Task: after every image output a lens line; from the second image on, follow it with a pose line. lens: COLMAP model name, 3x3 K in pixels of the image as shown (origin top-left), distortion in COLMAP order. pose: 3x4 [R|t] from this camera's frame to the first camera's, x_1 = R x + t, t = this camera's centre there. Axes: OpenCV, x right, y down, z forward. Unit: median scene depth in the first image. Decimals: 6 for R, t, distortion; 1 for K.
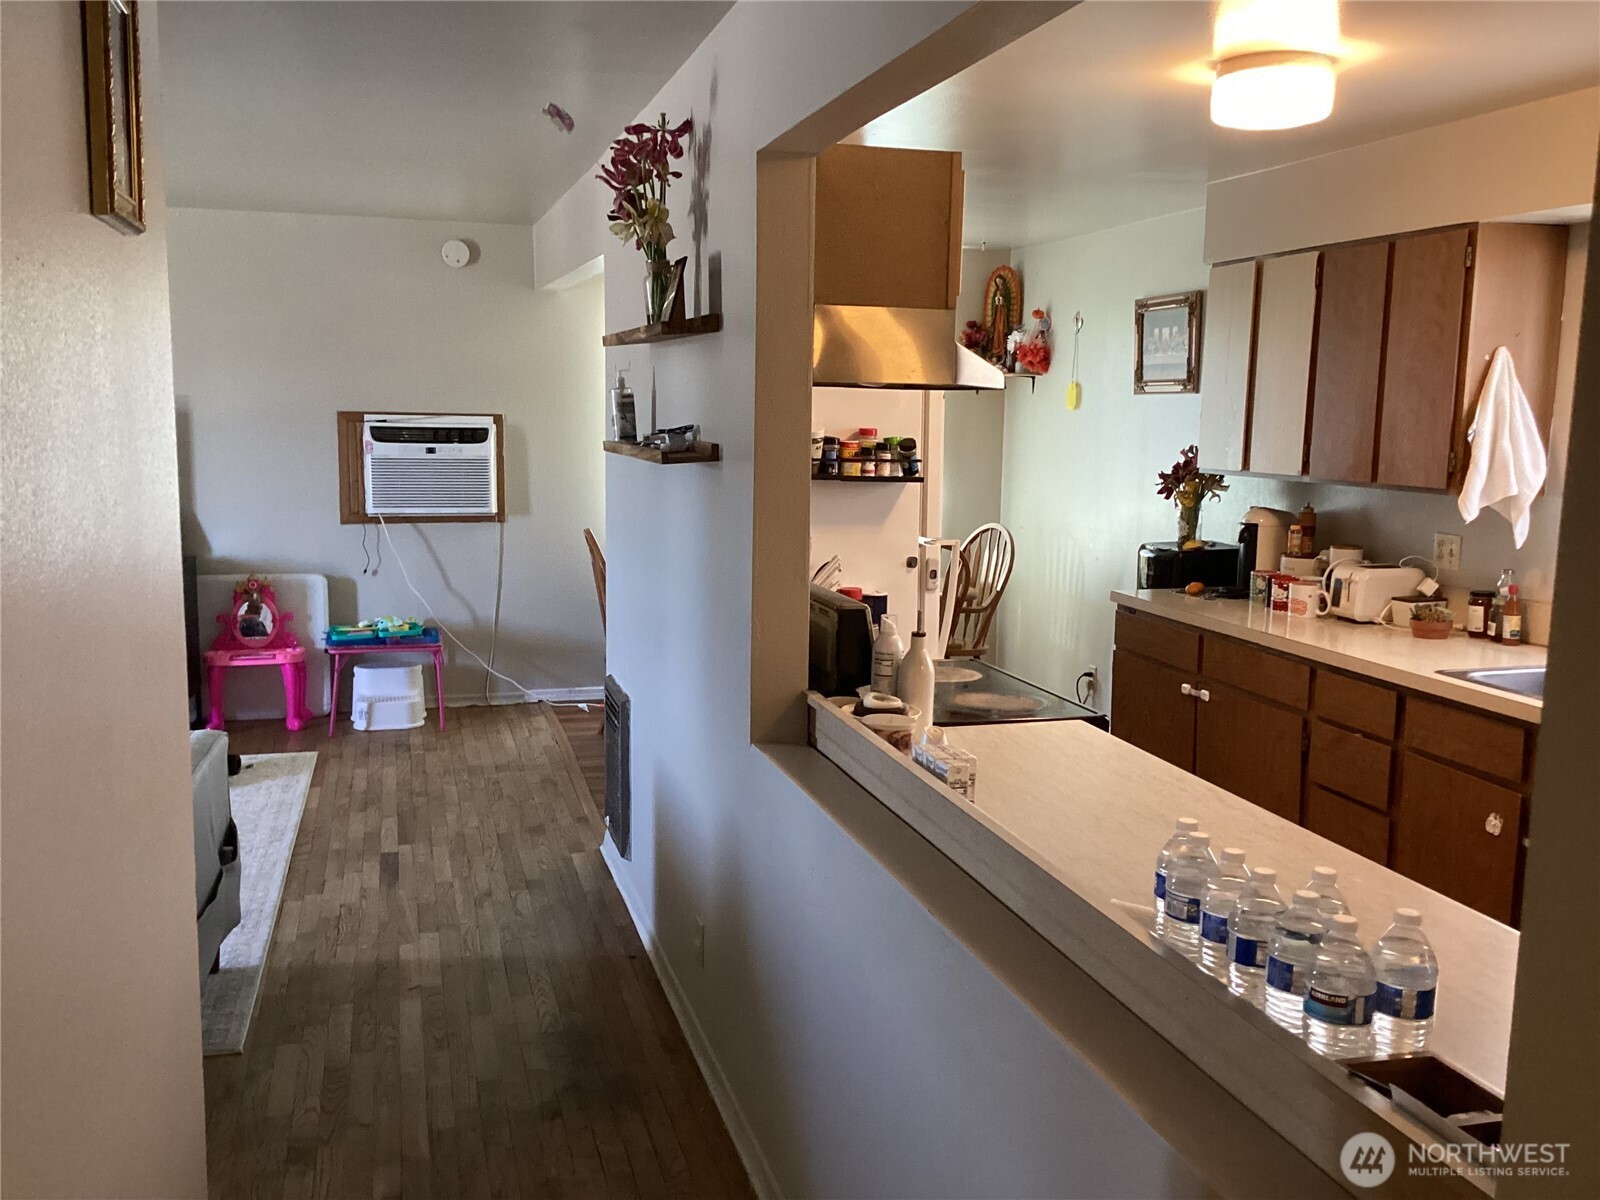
lens RADIAL K [[1452.3, 0, 799.6], [0, 1452.3, 600.0], [0, 0, 1]] dist [0.000427, 0.000000]
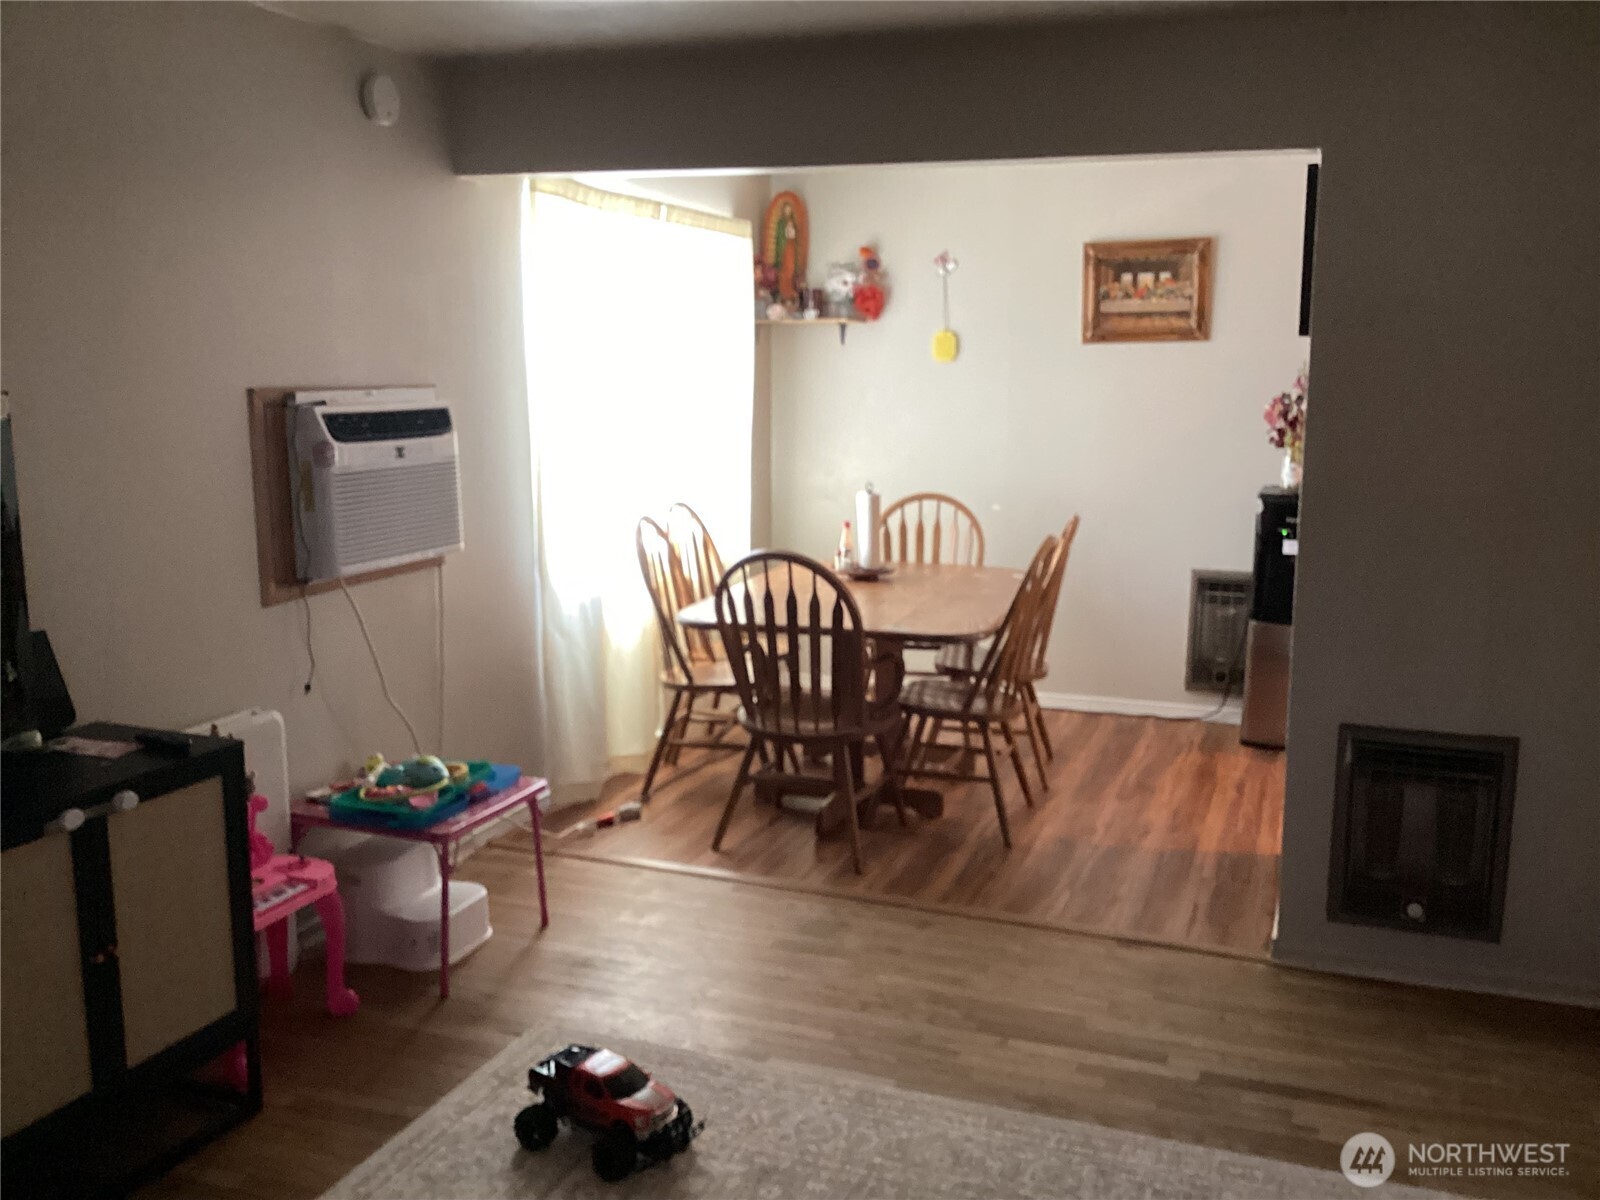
lens RADIAL K [[1452.3, 0, 797.3], [0, 1452.3, 600.2], [0, 0, 1]] dist [0.000427, 0.000000]
pose [[0.594564, -0.147124, 0.790473, -0.571618], [0.119726, 0.988356, 0.093902, -0.074876], [-0.795084, 0.038809, 0.605256, 0.500373]]
